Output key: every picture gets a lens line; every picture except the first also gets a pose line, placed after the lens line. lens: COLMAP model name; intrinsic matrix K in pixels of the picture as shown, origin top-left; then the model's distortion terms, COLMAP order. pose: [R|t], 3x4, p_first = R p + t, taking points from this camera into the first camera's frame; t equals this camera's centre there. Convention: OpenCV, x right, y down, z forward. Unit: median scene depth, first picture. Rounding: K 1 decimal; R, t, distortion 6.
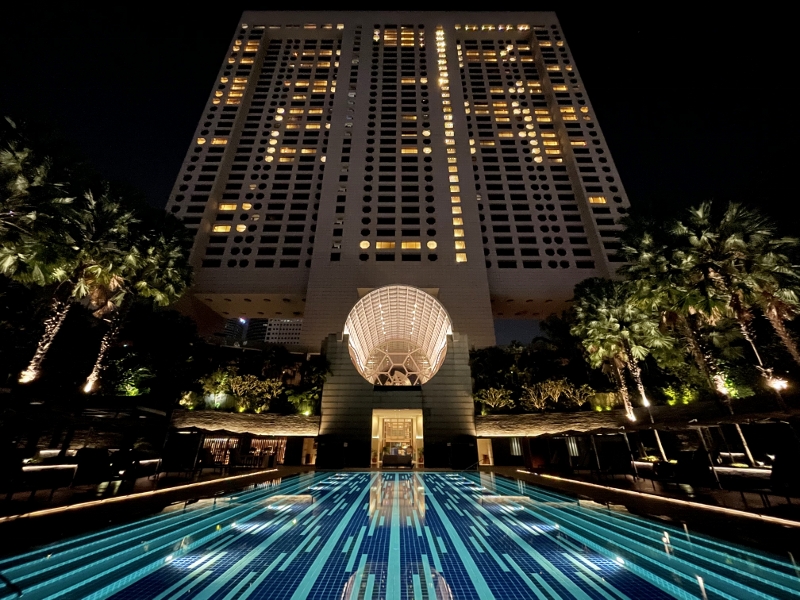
lens RADIAL K [[319.5, 0, 400.0], [0, 319.5, 300.0], [0, 0, 1]] dist [-0.001708, -0.000413]
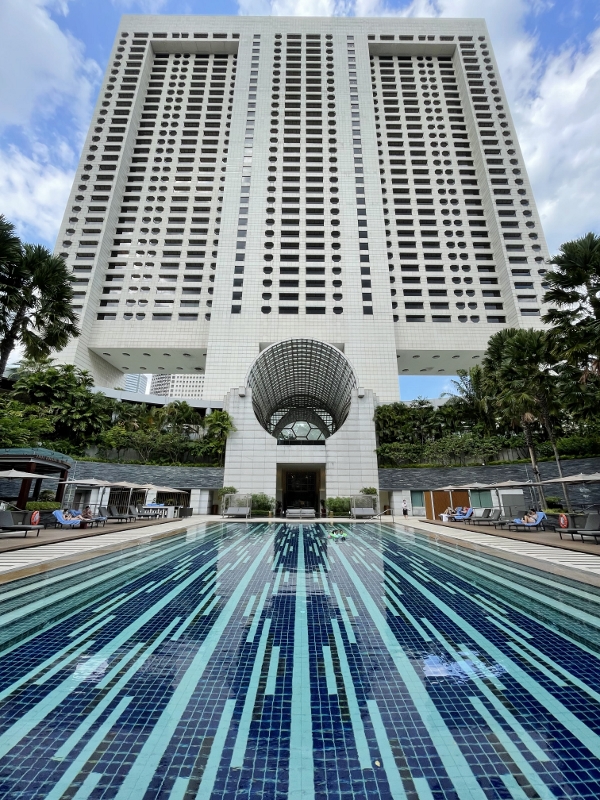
lens RADIAL K [[319.5, 0, 300.0], [0, 319.5, 400.0], [0, 0, 1]] dist [-0.001708, -0.000413]
pose [[0.999928, -0.000661, -0.012018, -0.005773], [0.002255, 0.991092, 0.133156, 0.039915], [0.011823, -0.133174, 0.991022, 0.117464]]
